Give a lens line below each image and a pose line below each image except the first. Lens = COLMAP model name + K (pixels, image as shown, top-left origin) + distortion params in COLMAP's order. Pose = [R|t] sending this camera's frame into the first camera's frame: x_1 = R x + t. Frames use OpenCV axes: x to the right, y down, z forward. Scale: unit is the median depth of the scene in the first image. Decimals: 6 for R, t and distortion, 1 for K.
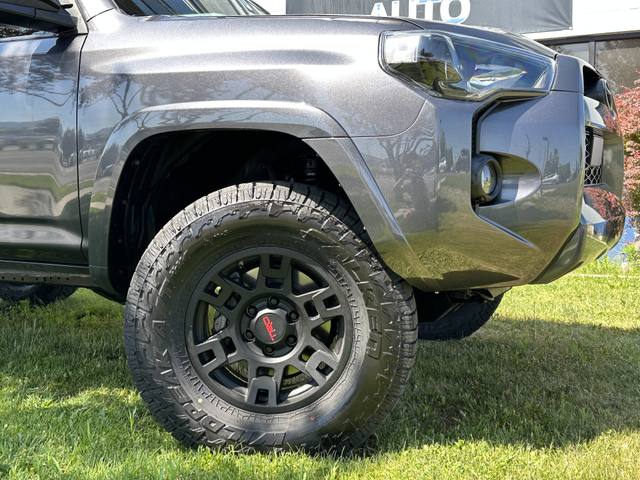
lens RADIAL K [[738.3, 0, 320.0], [0, 738.3, 240.0], [0, 0, 1]] dist [0.113928, -0.011478]
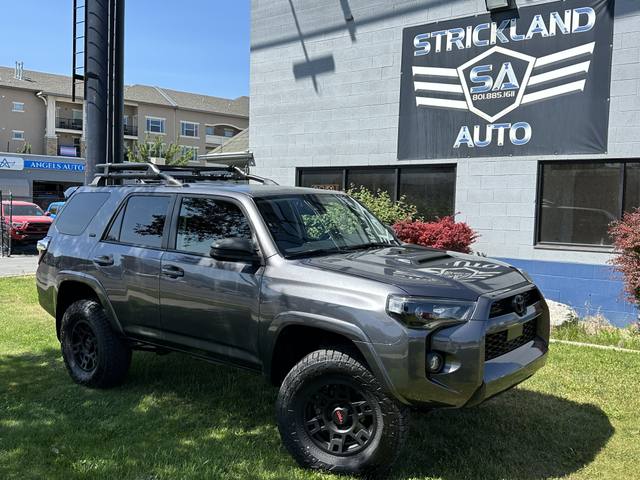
lens RADIAL K [[627.5, 0, 320.0], [0, 627.5, 240.0], [0, 0, 1]] dist [0.068019, -0.026549]
pose [[0.978754, 0.026605, -0.203305, 0.238092], [-0.027277, 0.999628, -0.000506, -0.397929], [0.203216, 0.006041, 0.979115, -0.833101]]
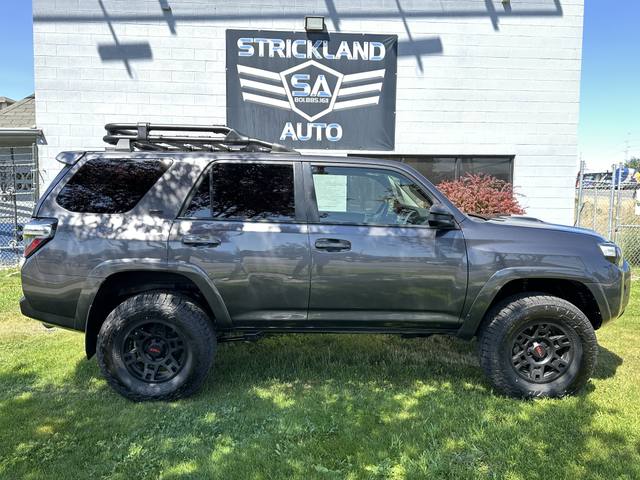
lens RADIAL K [[471.9, 0, 320.0], [0, 471.9, 240.0], [0, 0, 1]] dist [0.258195, -0.502893]
pose [[0.895540, -0.022411, 0.444416, -1.459682], [0.010823, 0.999532, 0.028595, -0.311504], [-0.444849, -0.020798, 0.895364, -0.128631]]
